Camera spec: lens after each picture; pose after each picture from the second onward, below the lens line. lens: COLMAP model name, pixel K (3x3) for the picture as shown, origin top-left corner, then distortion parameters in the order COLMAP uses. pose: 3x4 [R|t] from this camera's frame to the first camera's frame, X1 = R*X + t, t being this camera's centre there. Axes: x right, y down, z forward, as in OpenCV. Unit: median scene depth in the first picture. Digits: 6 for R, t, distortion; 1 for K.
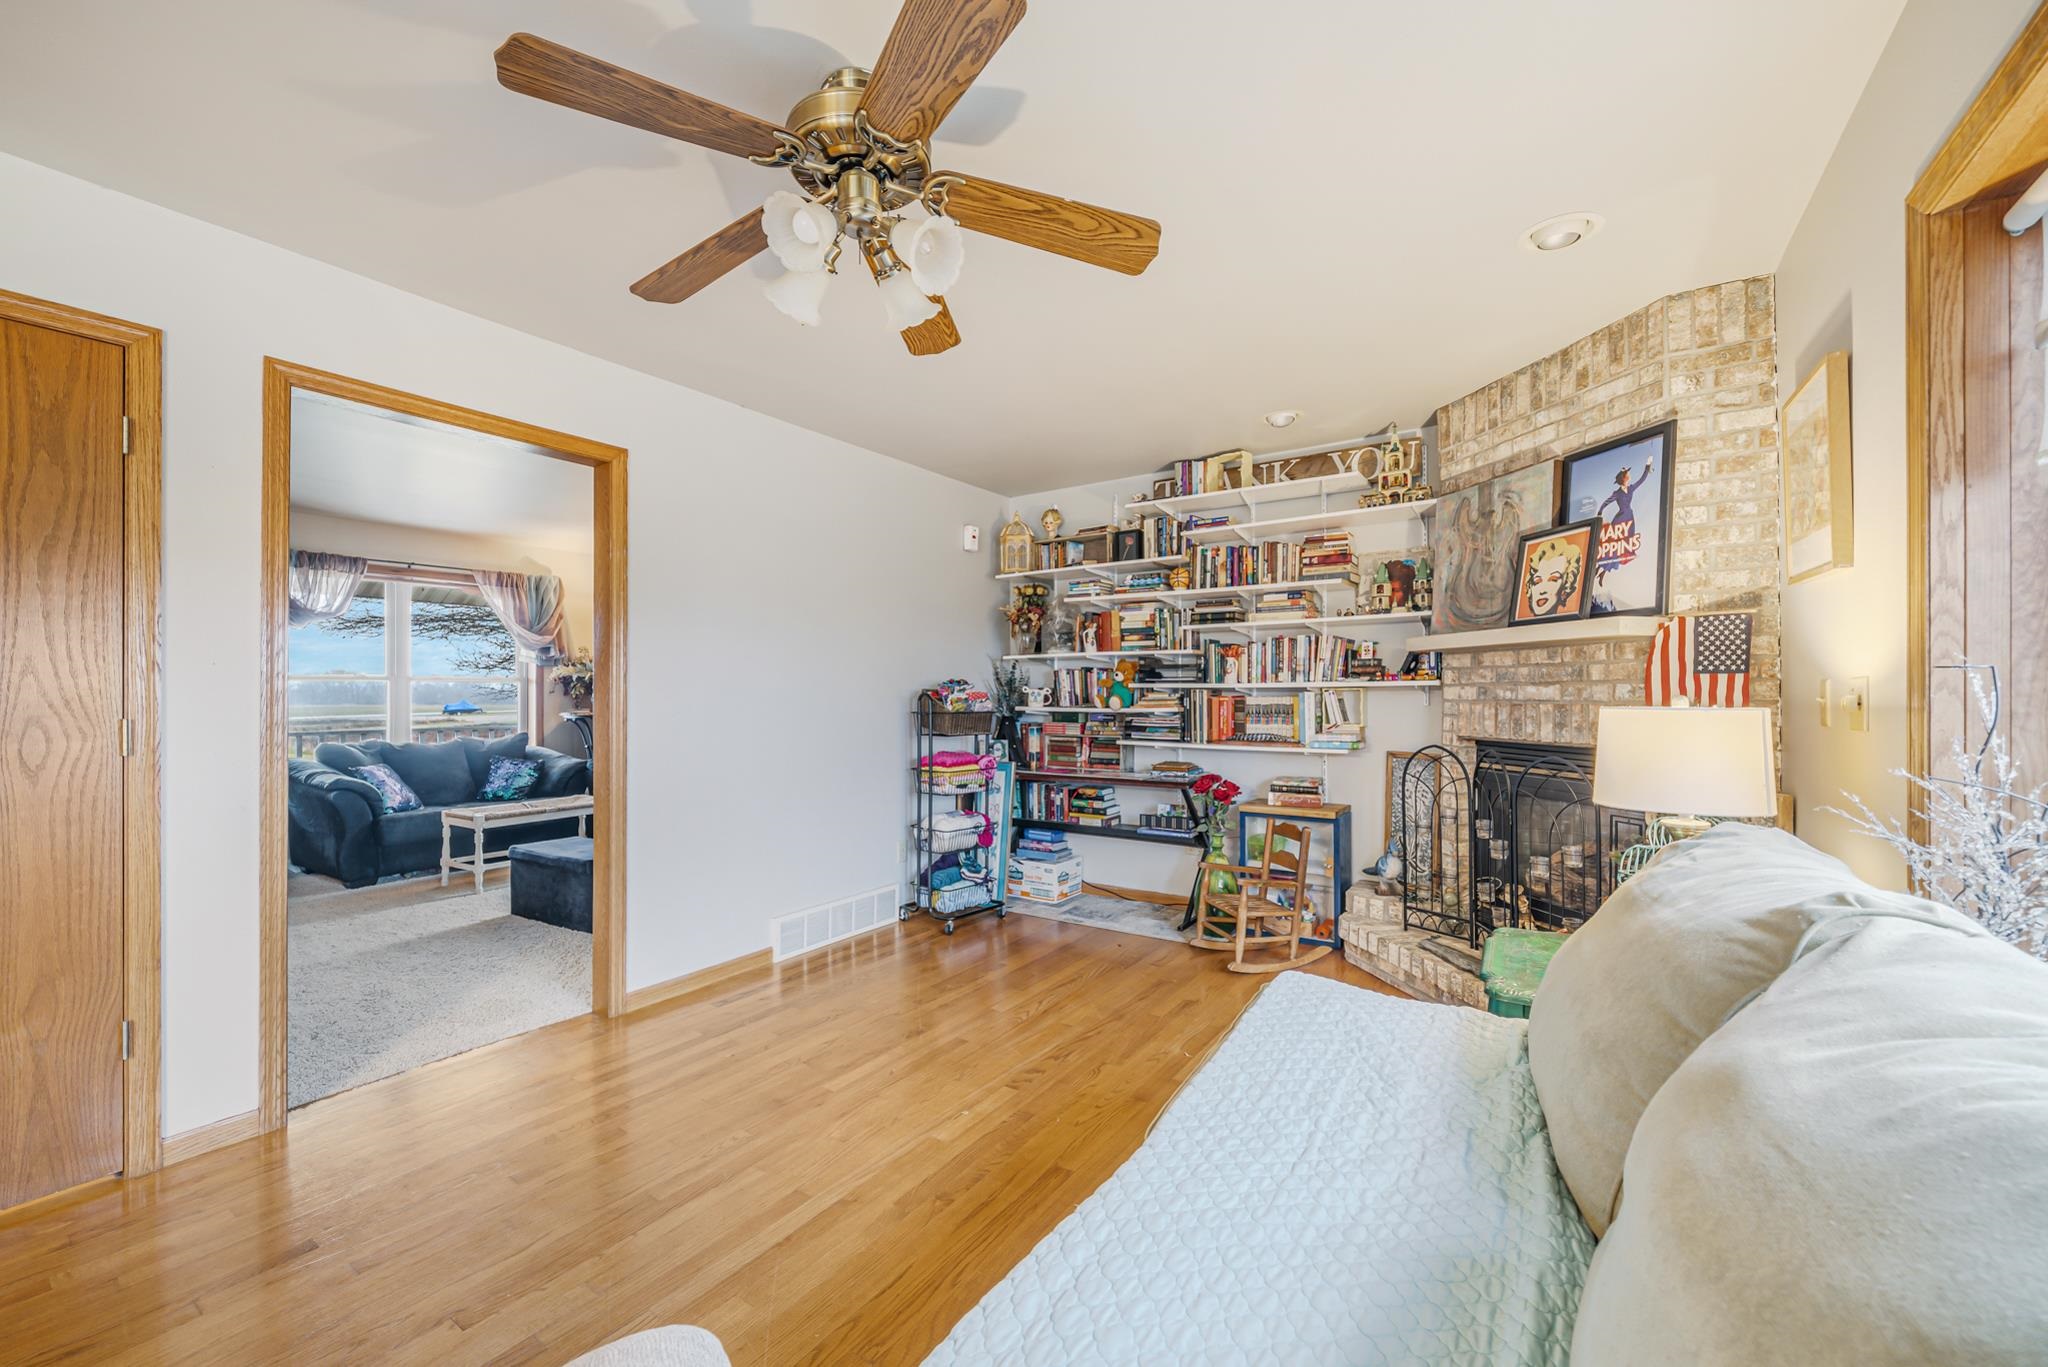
lens RADIAL K [[818.2, 0, 1017.0], [0, 818.2, 692.9], [0, 0, 1]] dist [-0.000690, -0.000058]
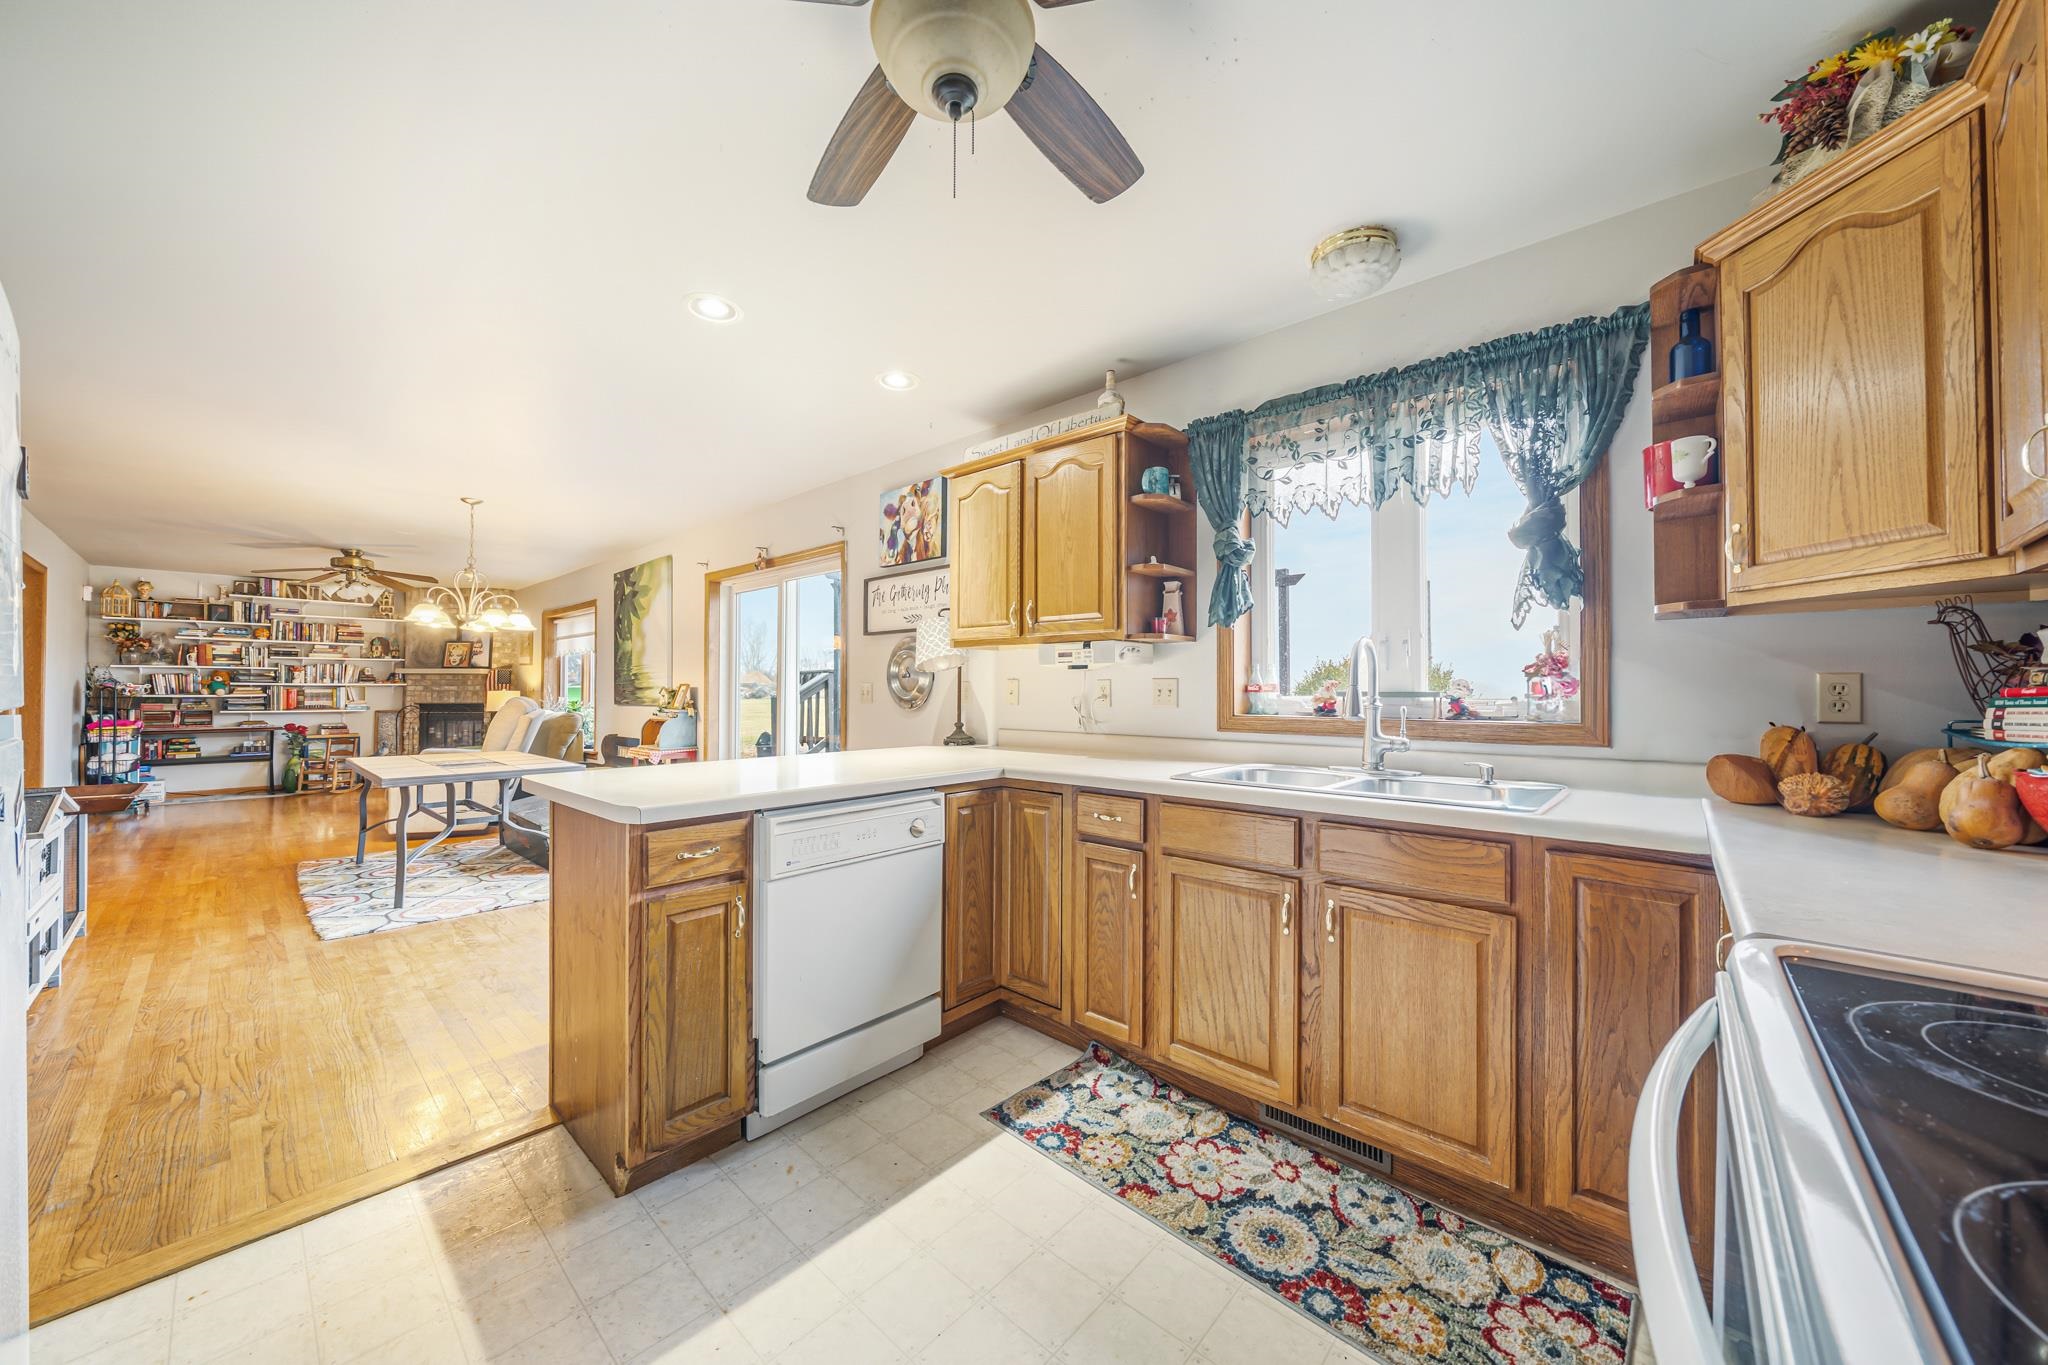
lens RADIAL K [[719.3, 0, 1007.1], [0, 719.3, 684.5], [0, 0, 1]] dist [-0.000666, 0.000151]
pose [[0.144090, 0.012663, 0.989484, -1.702072], [-0.001897, 0.999920, -0.012520, 0.014978], [-0.989563, -0.000073, 0.144102, -1.469646]]
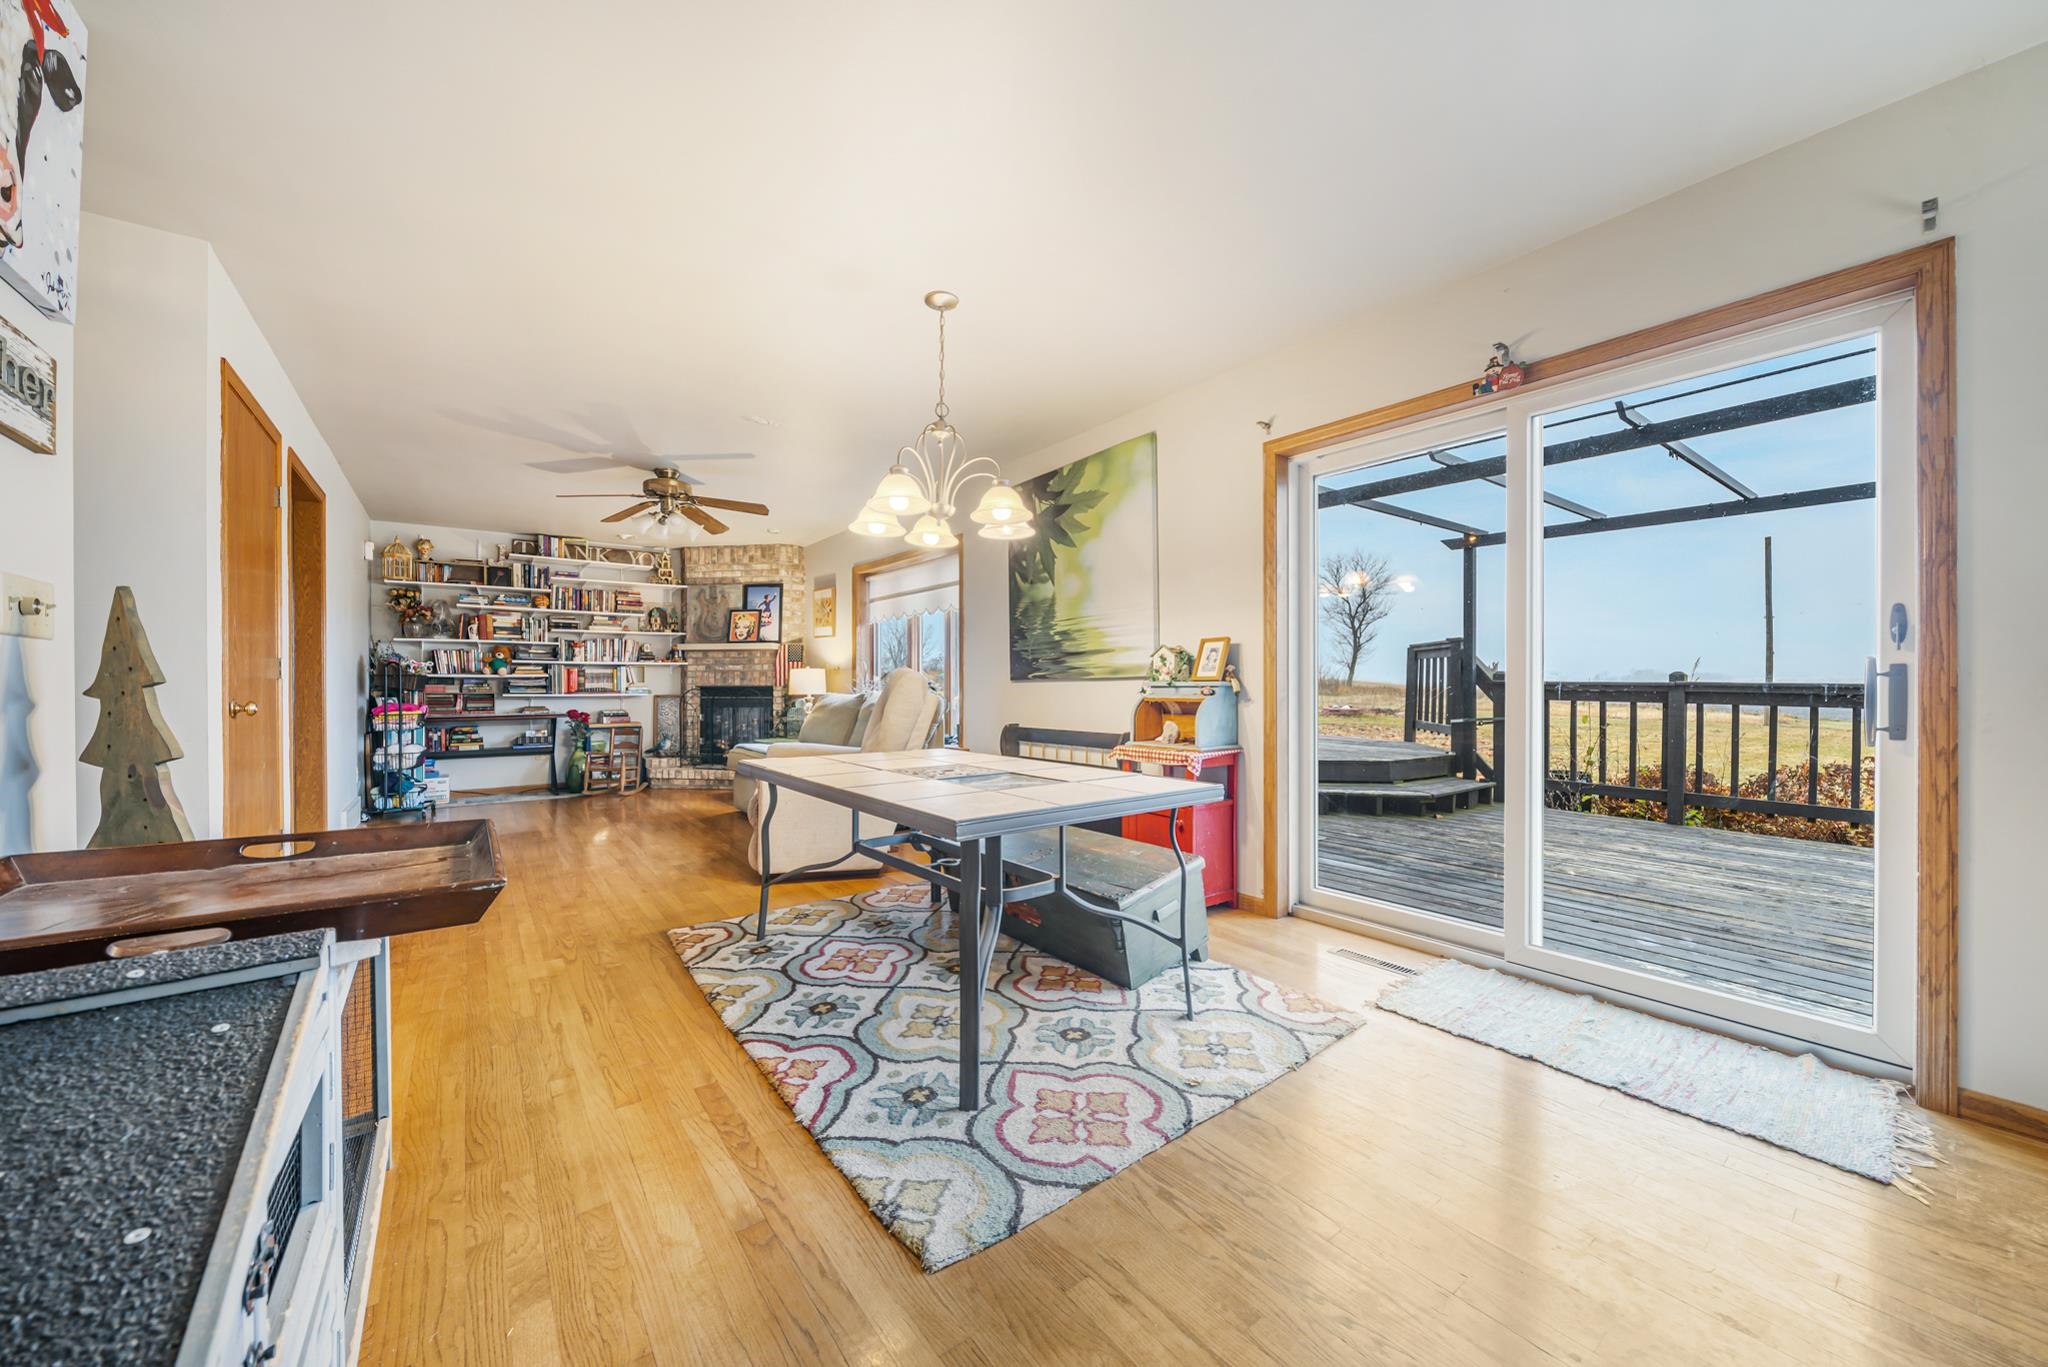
lens RADIAL K [[729.1, 0, 1015.2], [0, 729.1, 689.7], [0, 0, 1]] dist [-0.002840, 0.000517]
pose [[0.318713, -0.003845, 0.947843, -1.204726], [0.001939, 0.999992, 0.003405, 0.058734], [-0.947849, 0.000753, 0.318718, -0.583514]]
